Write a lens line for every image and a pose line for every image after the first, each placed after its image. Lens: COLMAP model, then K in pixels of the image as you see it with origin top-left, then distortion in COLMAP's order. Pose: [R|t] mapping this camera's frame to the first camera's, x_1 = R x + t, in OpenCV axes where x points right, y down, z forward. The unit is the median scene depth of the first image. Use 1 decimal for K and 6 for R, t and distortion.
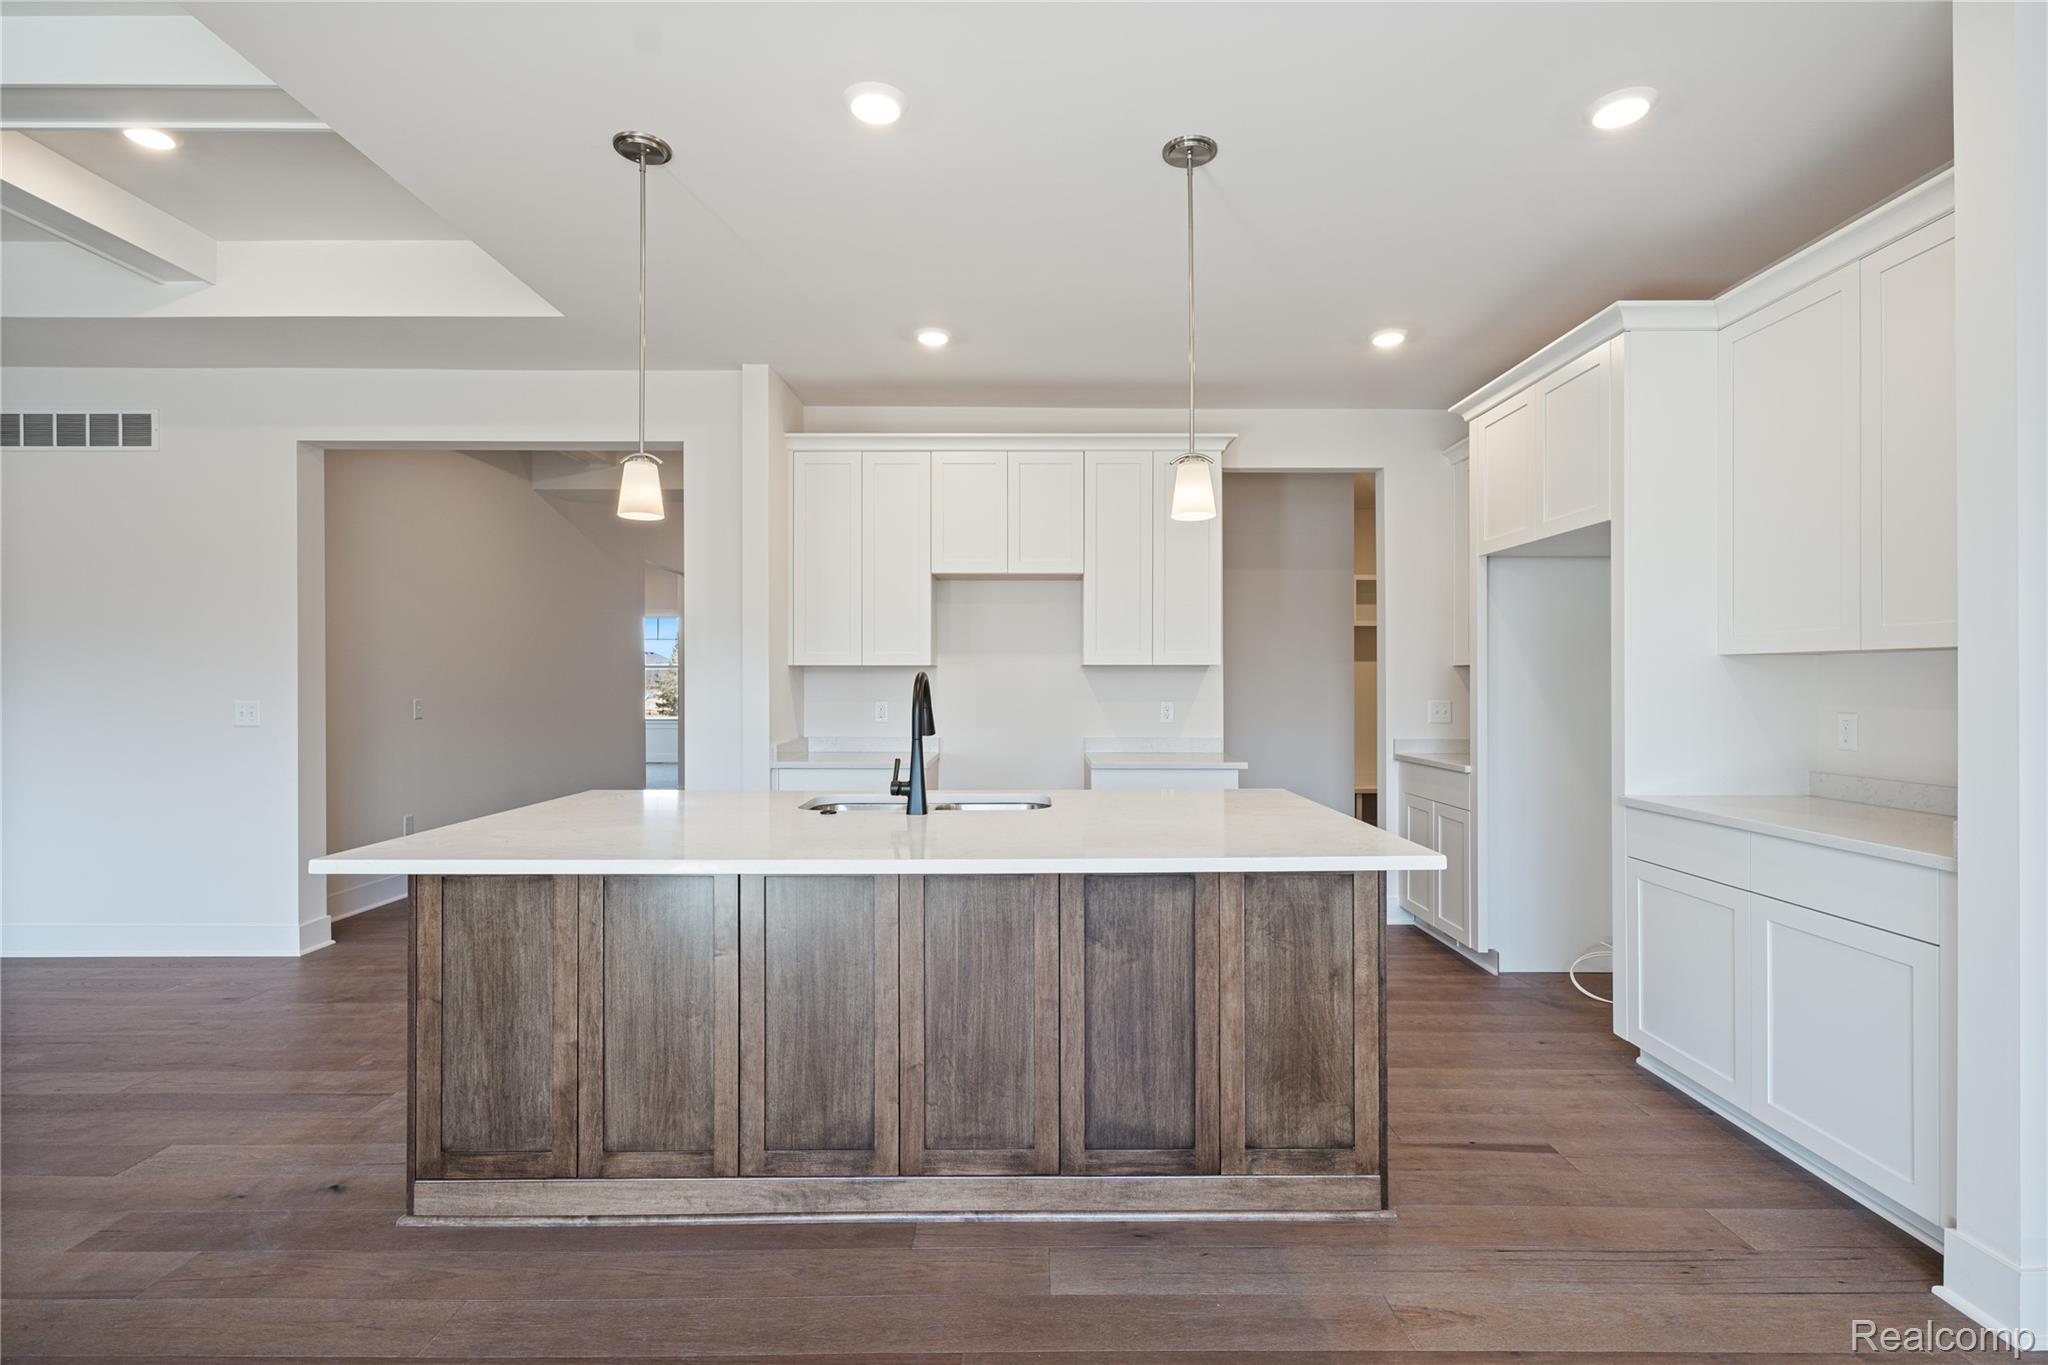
lens RADIAL K [[945.8, 0, 1021.2], [0, 945.8, 680.0], [0, 0, 1]] dist [0.003110, 0.000080]
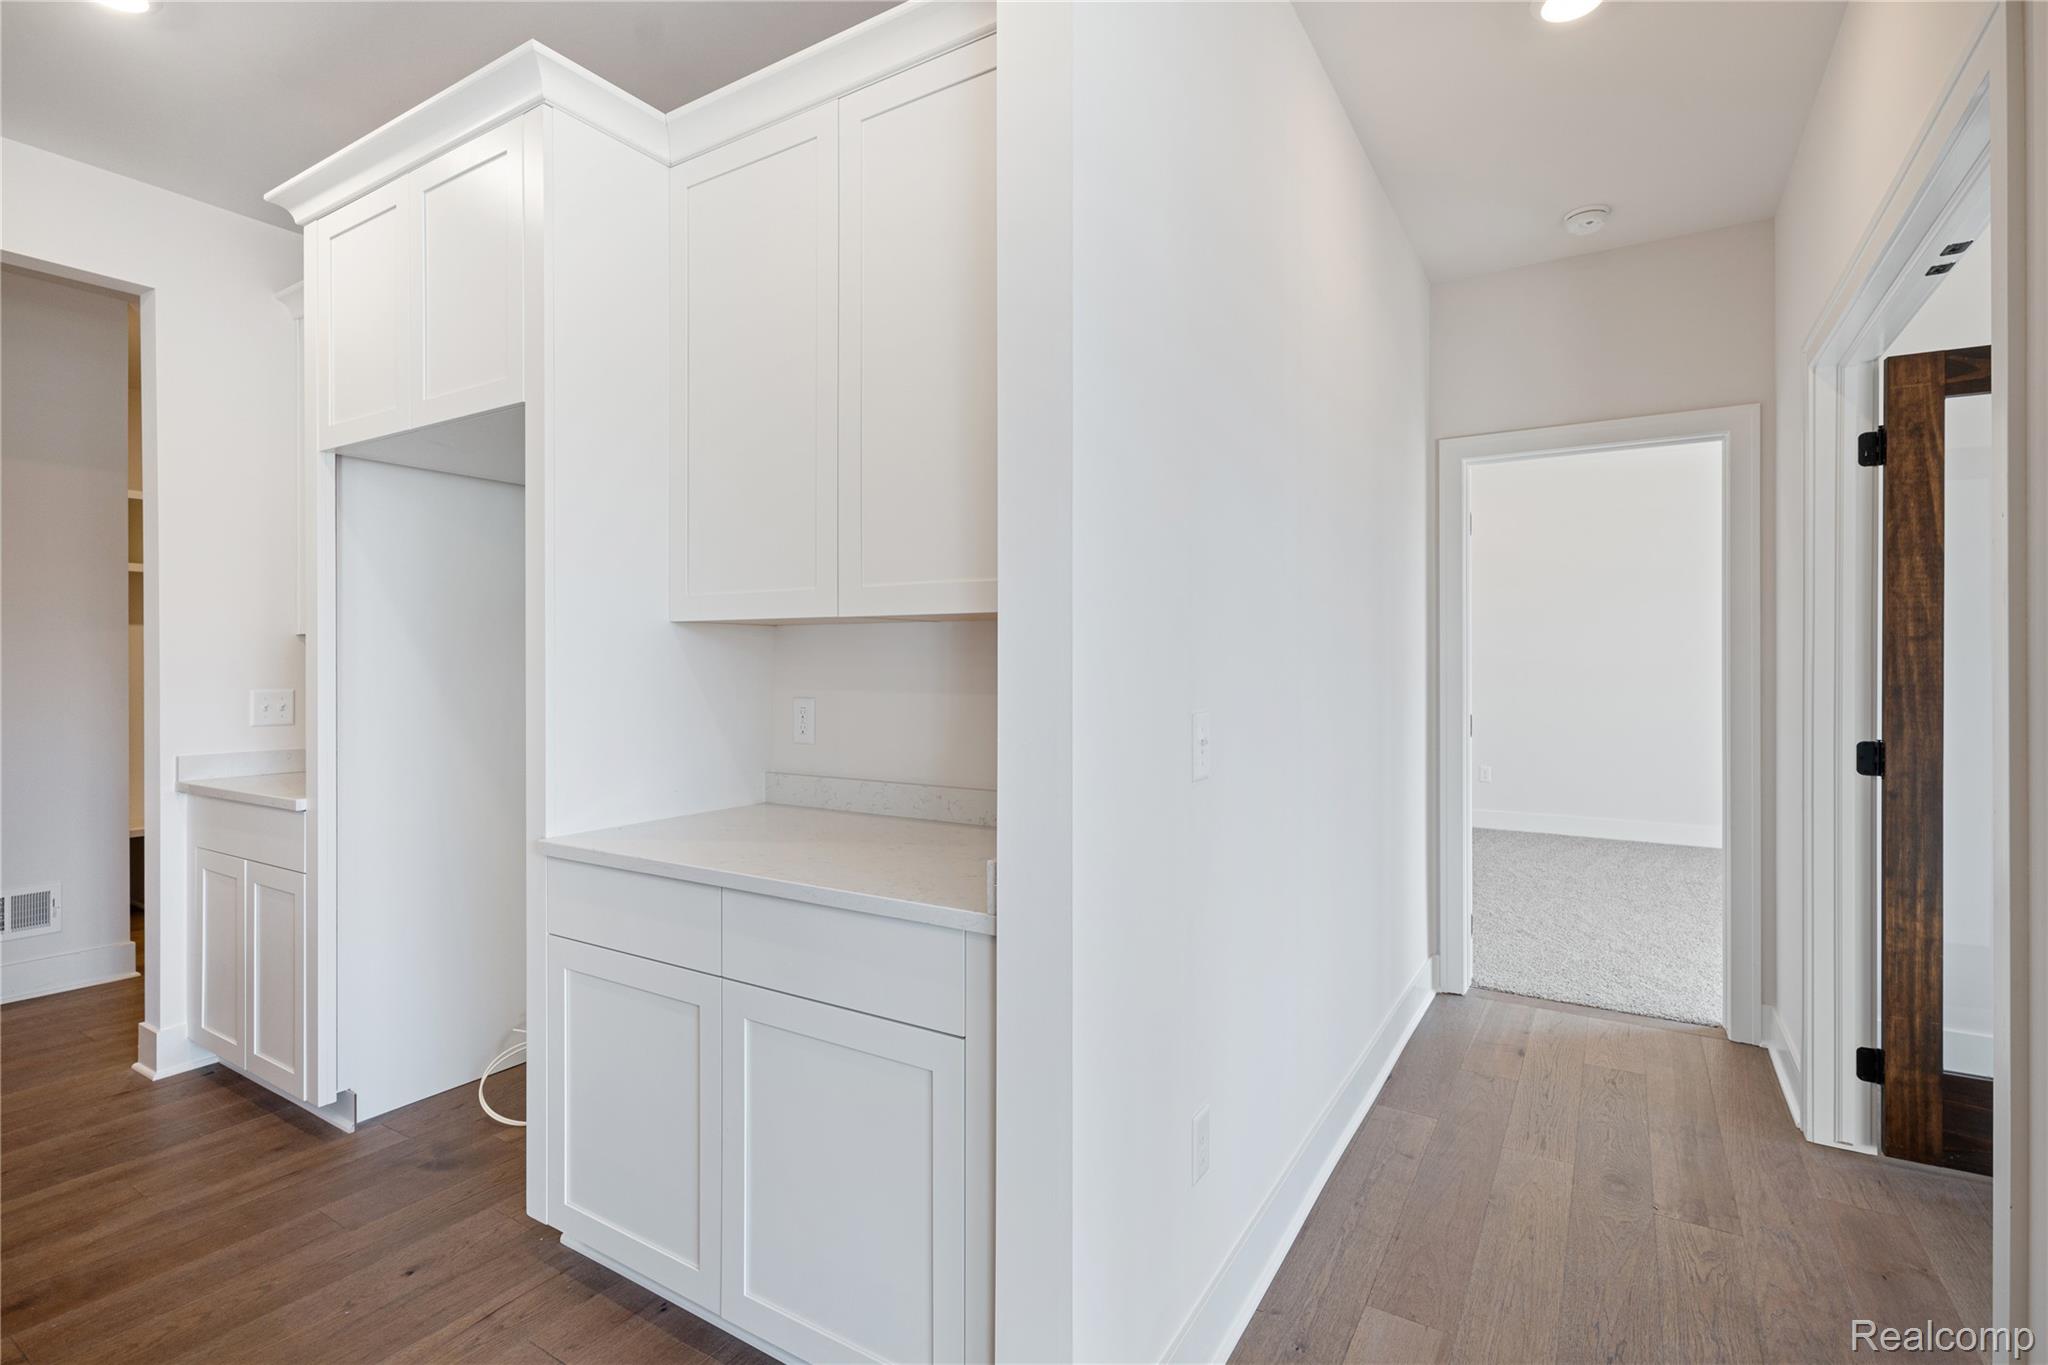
lens RADIAL K [[961.0, 0, 1022.6], [0, 961.0, 669.7], [0, 0, 1]] dist [0.004745, 0.000331]
pose [[0.523171, -0.002590, 0.852224, 0.259449], [-0.003847, 0.999978, 0.005401, 0.005098], [-0.852219, -0.006104, 0.523150, 0.396463]]
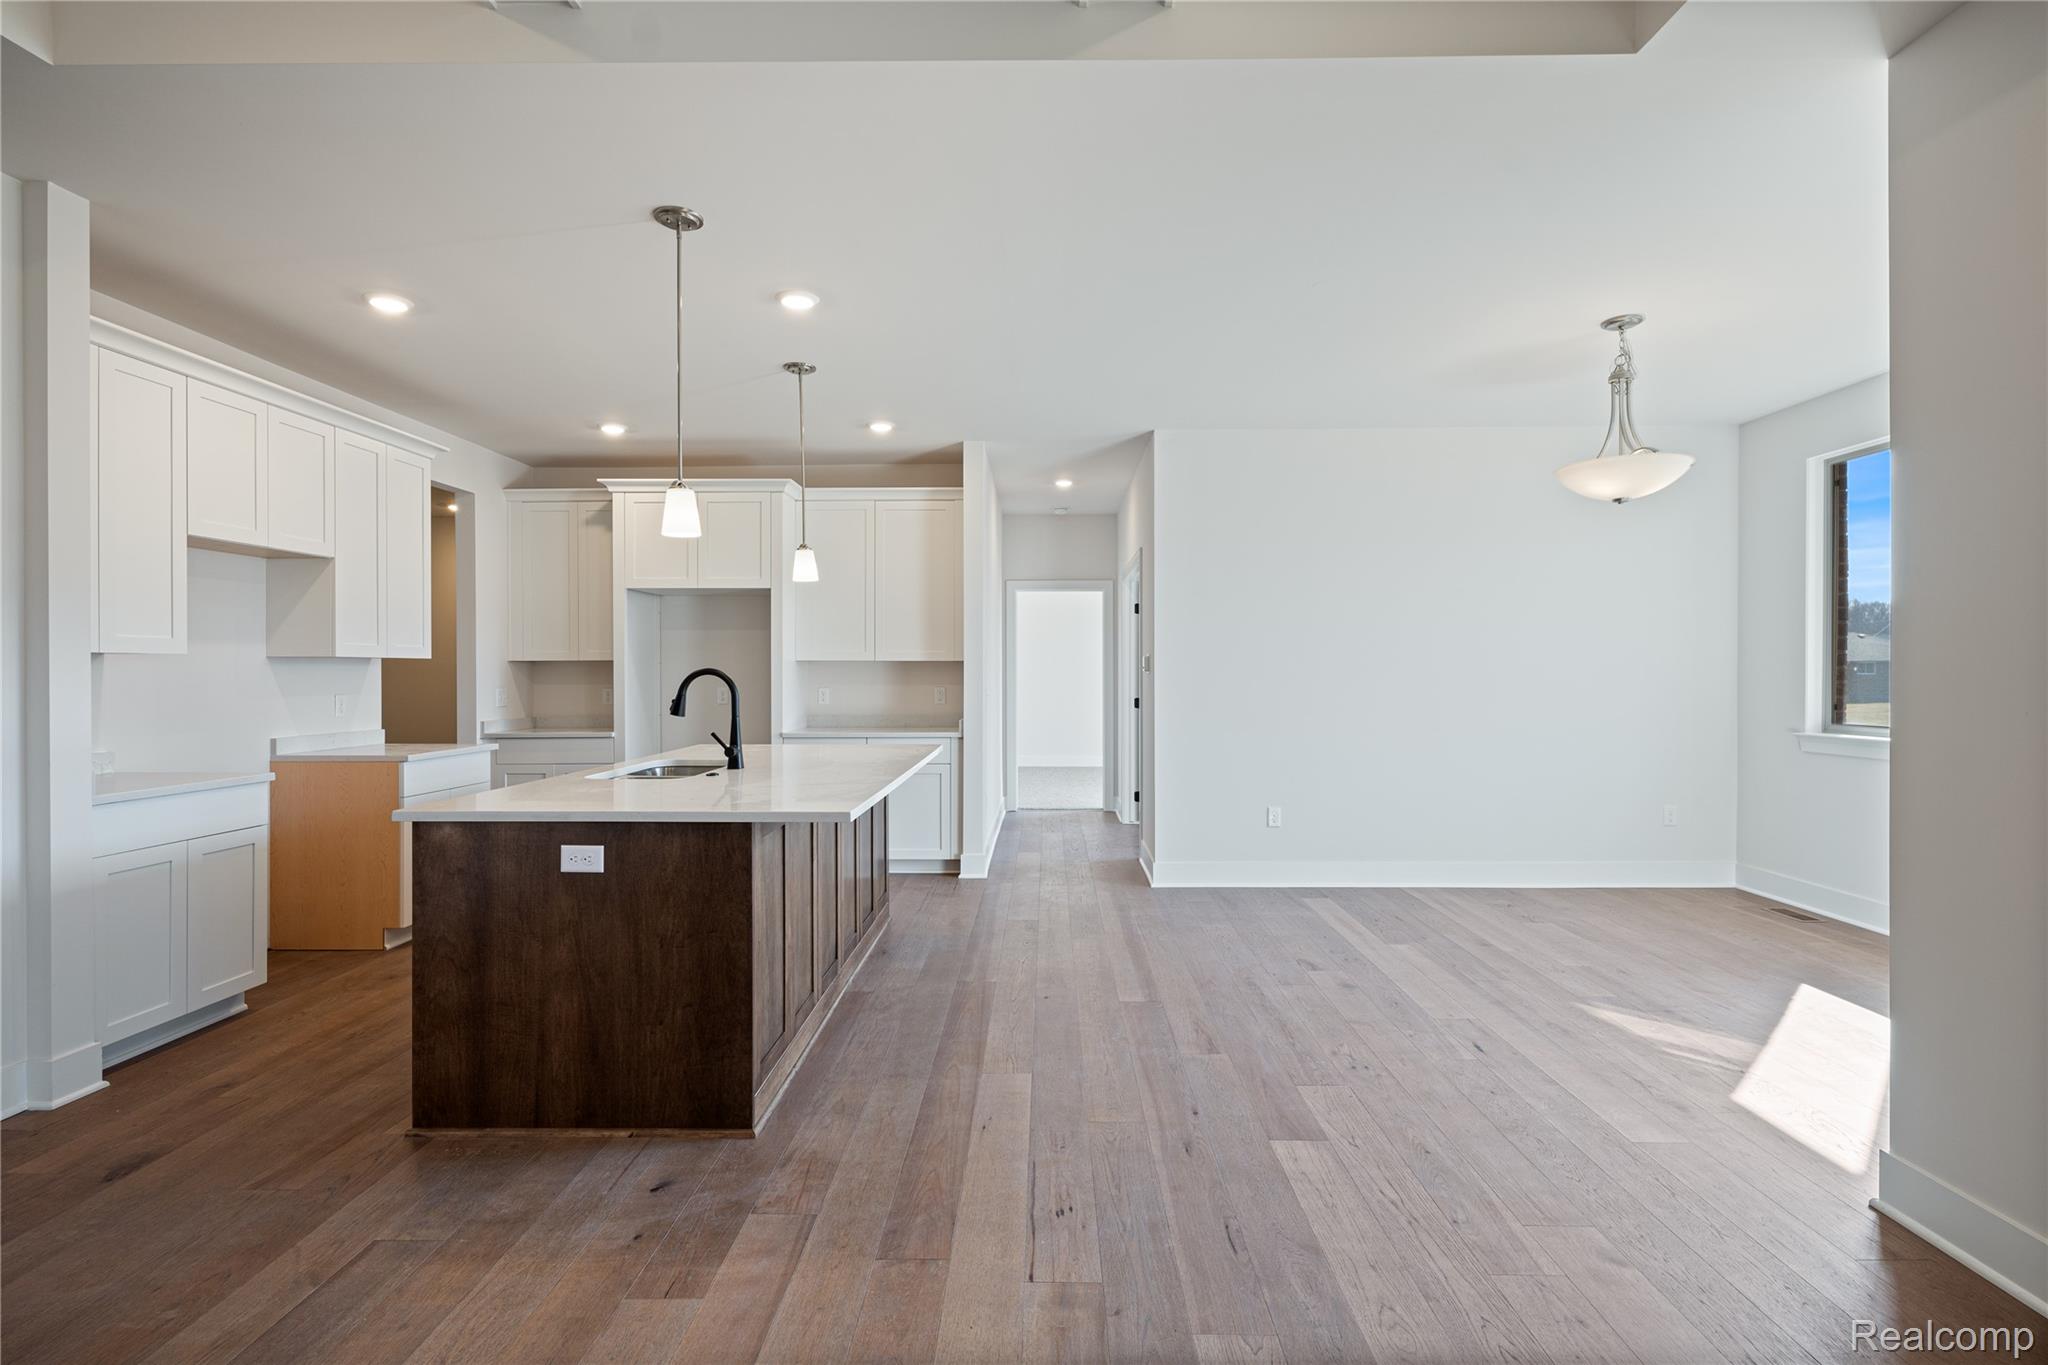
lens RADIAL K [[996.0, 0, 1024.0], [0, 996.0, 682.5], [0, 0, 1]] dist [0.001046, 0.000163]
pose [[0.019024, -0.011690, 0.999751, -1.385679], [-0.003313, 0.999925, 0.011755, -0.007175], [-0.999814, -0.003536, 0.018984, 0.471878]]
